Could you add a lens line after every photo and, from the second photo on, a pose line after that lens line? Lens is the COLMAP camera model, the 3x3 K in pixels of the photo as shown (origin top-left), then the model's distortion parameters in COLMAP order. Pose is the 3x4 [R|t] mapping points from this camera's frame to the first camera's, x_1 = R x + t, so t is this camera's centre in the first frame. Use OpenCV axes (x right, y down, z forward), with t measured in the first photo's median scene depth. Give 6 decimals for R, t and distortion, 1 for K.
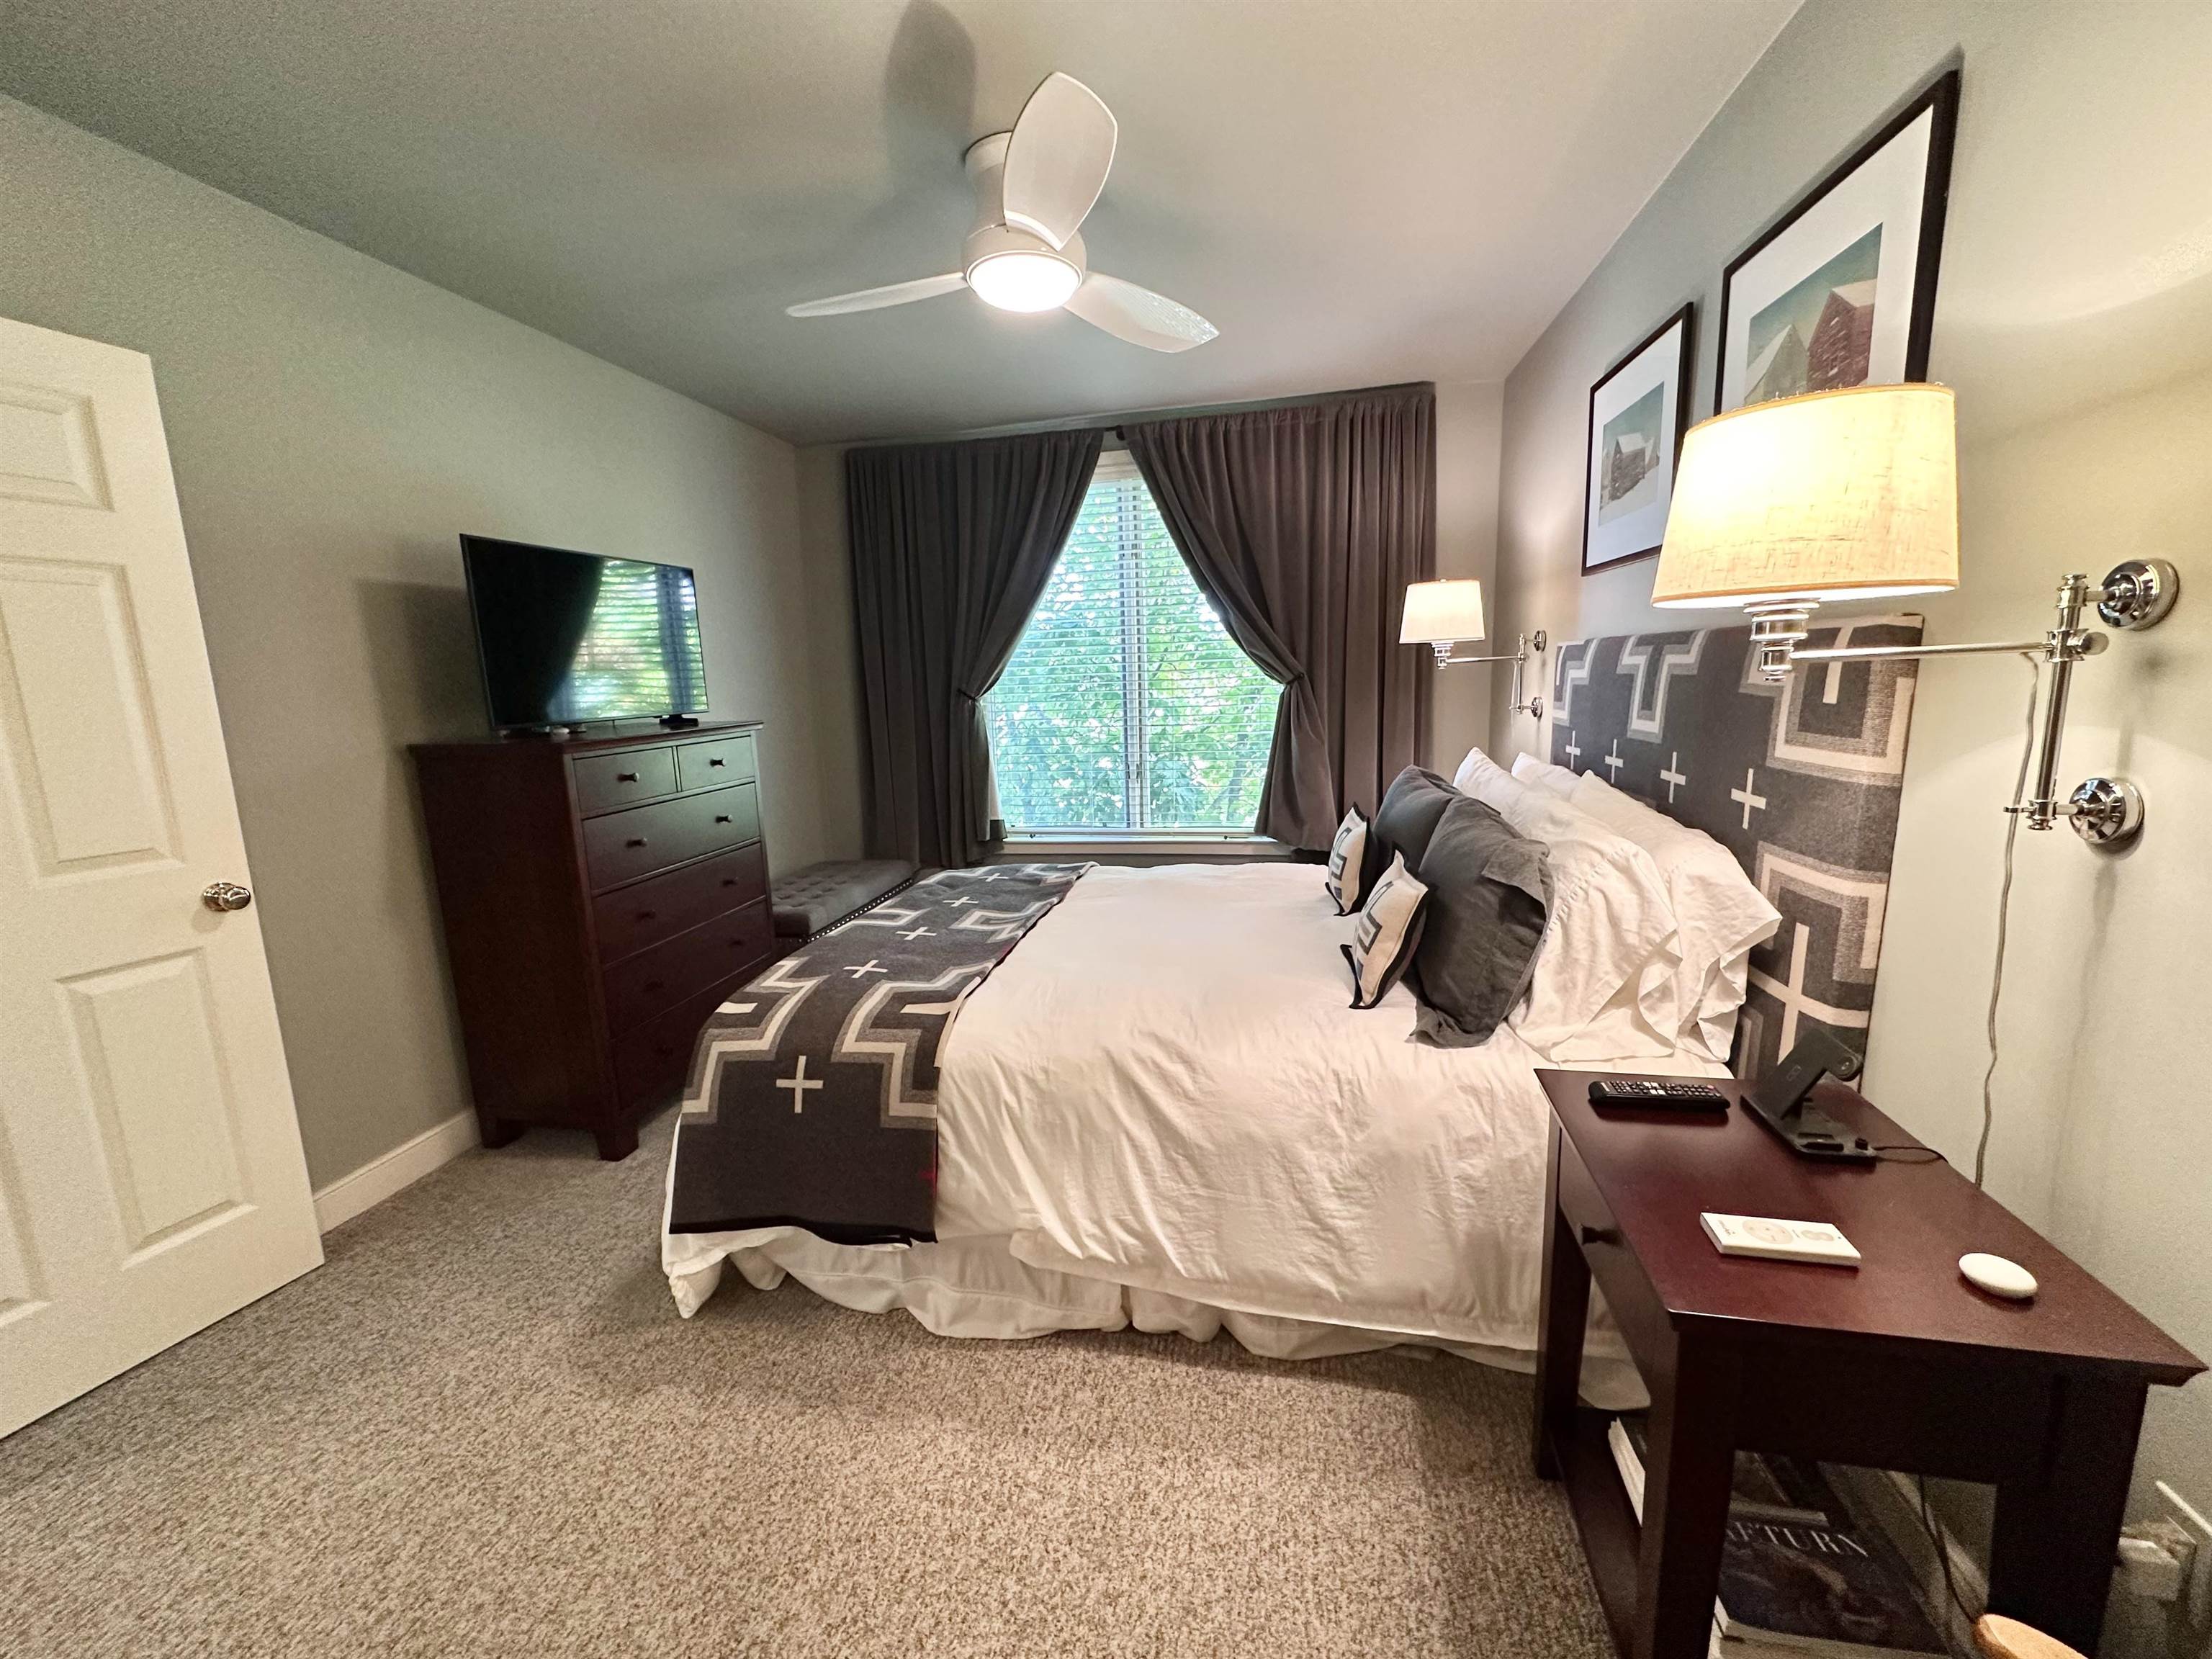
lens RADIAL K [[878.2, 0, 1103.1], [0, 878.2, 829.3], [0, 0, 1]] dist [0.002009, 0.000195]
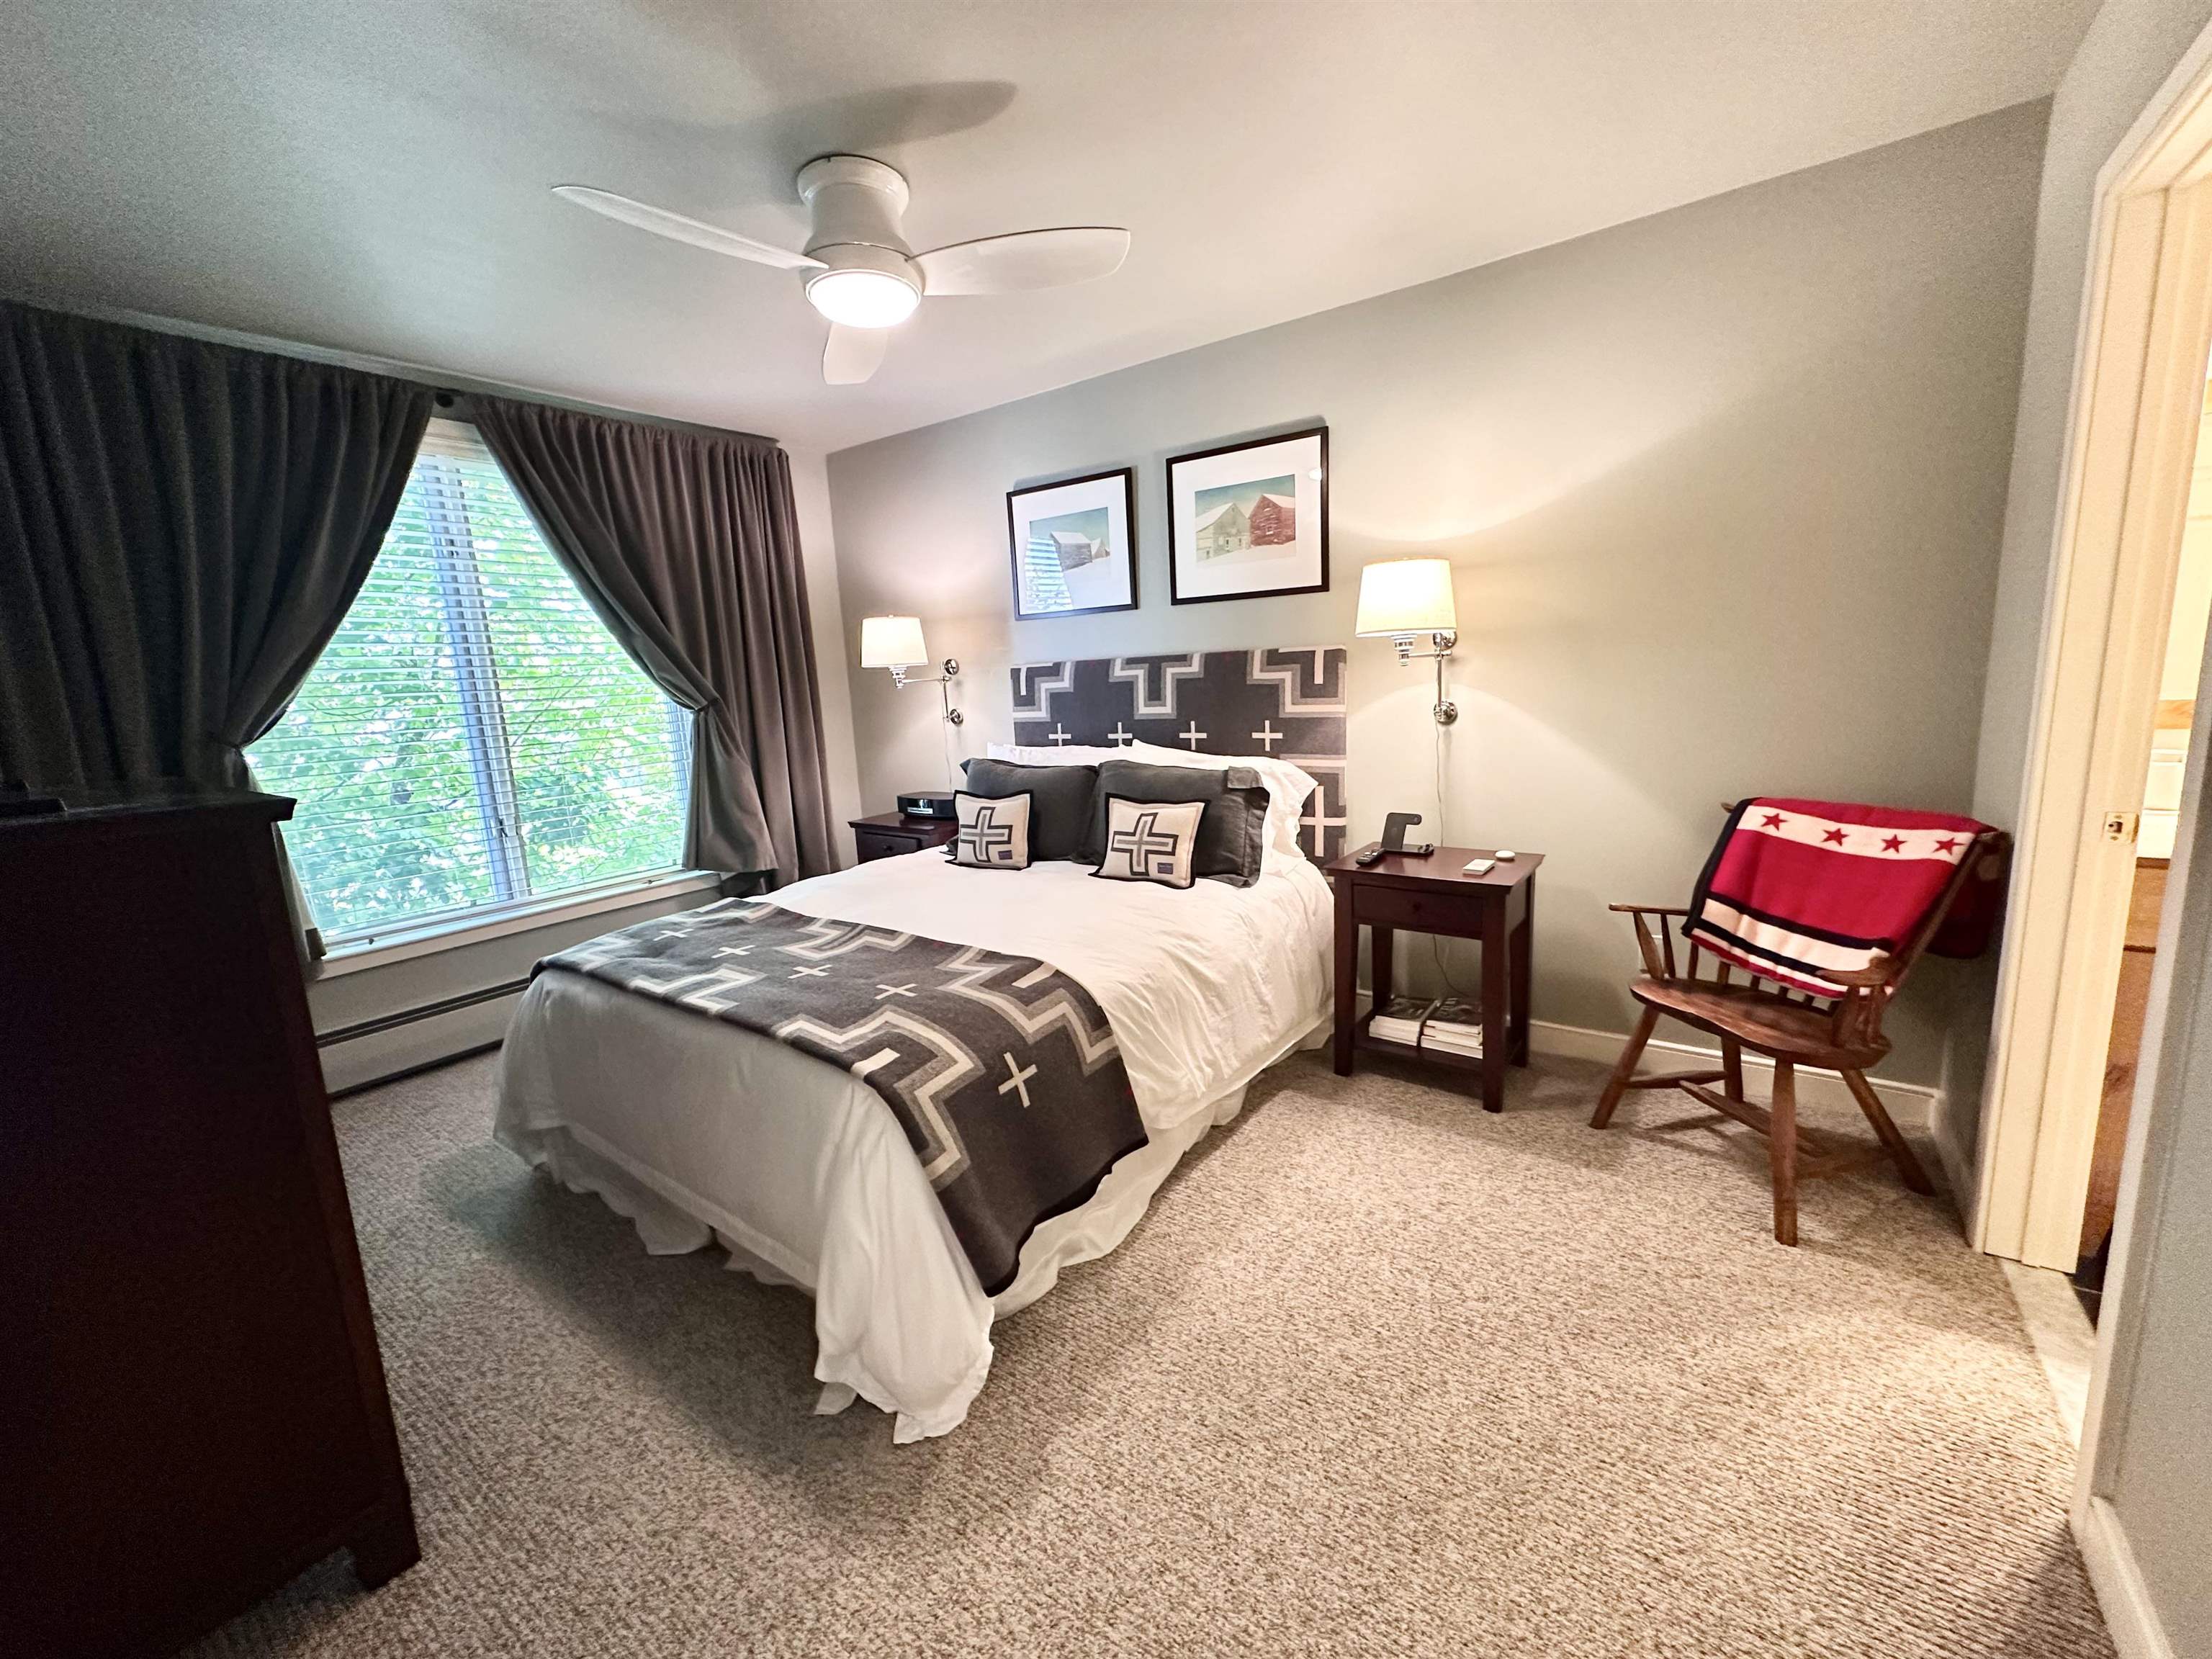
lens RADIAL K [[878.2, 0, 1106.1], [0, 878.2, 828.7], [0, 0, 1]] dist [0.002009, 0.000195]
pose [[0.412366, -0.142410, 0.899819, -0.990846], [0.196660, 0.978334, 0.064711, -0.022444], [-0.889539, 0.150274, 0.431438, 0.391456]]
